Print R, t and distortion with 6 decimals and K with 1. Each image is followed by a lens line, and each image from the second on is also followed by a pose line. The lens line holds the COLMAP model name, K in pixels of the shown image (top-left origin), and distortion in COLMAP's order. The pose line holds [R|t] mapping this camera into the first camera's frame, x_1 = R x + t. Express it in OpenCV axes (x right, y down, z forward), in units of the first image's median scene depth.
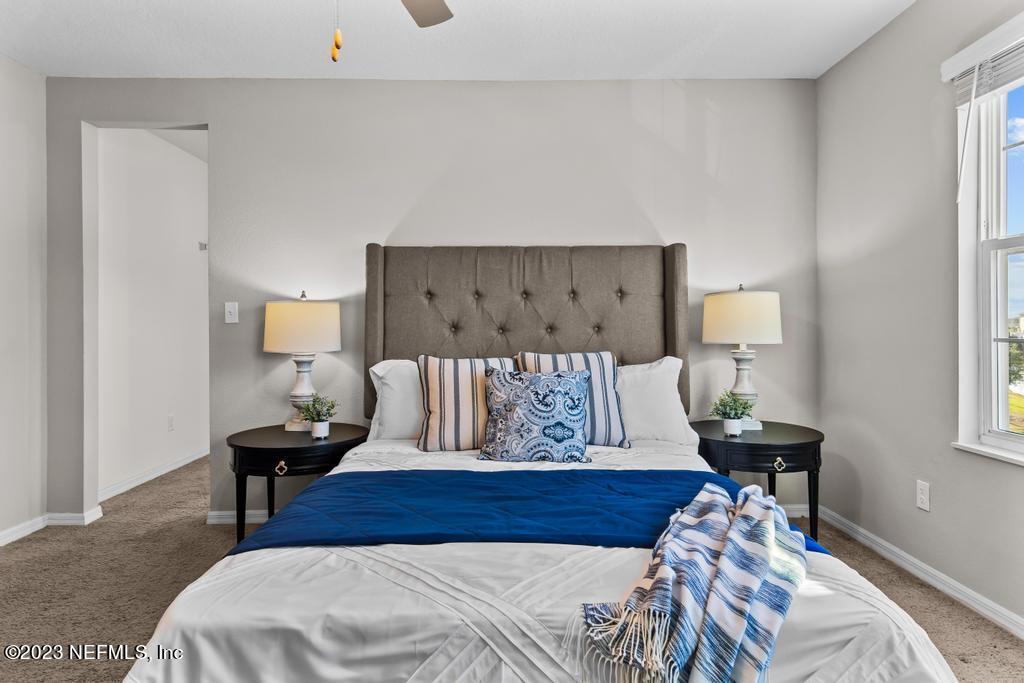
lens RADIAL K [[587.3, 0, 513.7], [0, 587.3, 321.2], [0, 0, 1]] dist [0.003321, -0.000129]
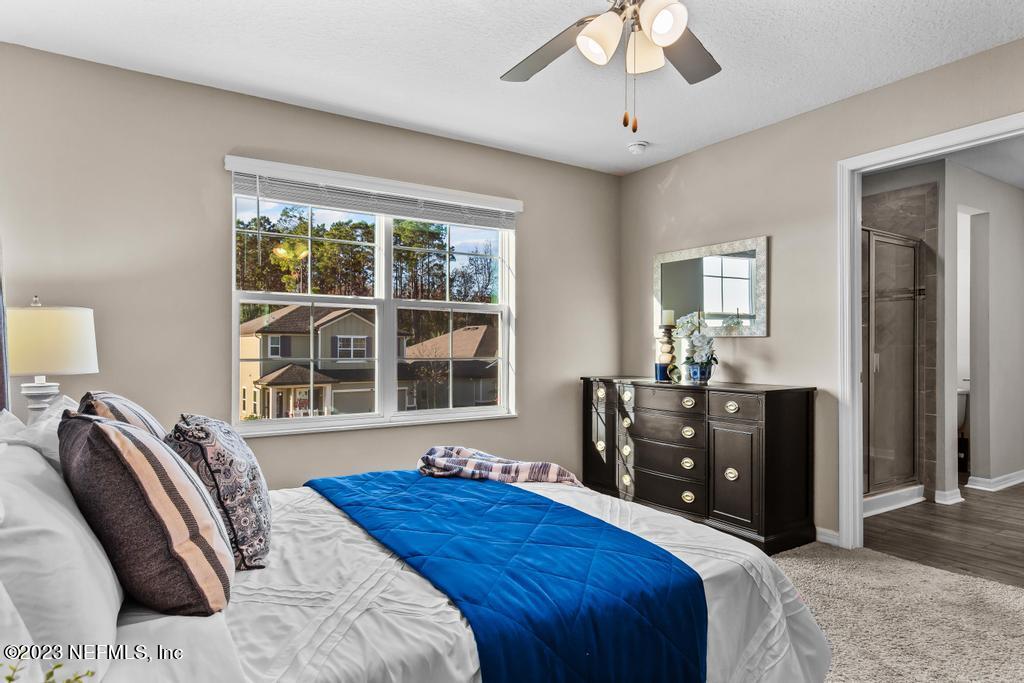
lens RADIAL K [[593.7, 0, 512.0], [0, 593.7, 341.5], [0, 0, 1]] dist [0.000087, -0.000021]
pose [[-0.518184, 0.012308, 0.855181, -0.640724], [-0.003274, 0.999861, -0.016374, 0.006146], [-0.855263, -0.011284, -0.518071, 0.953879]]
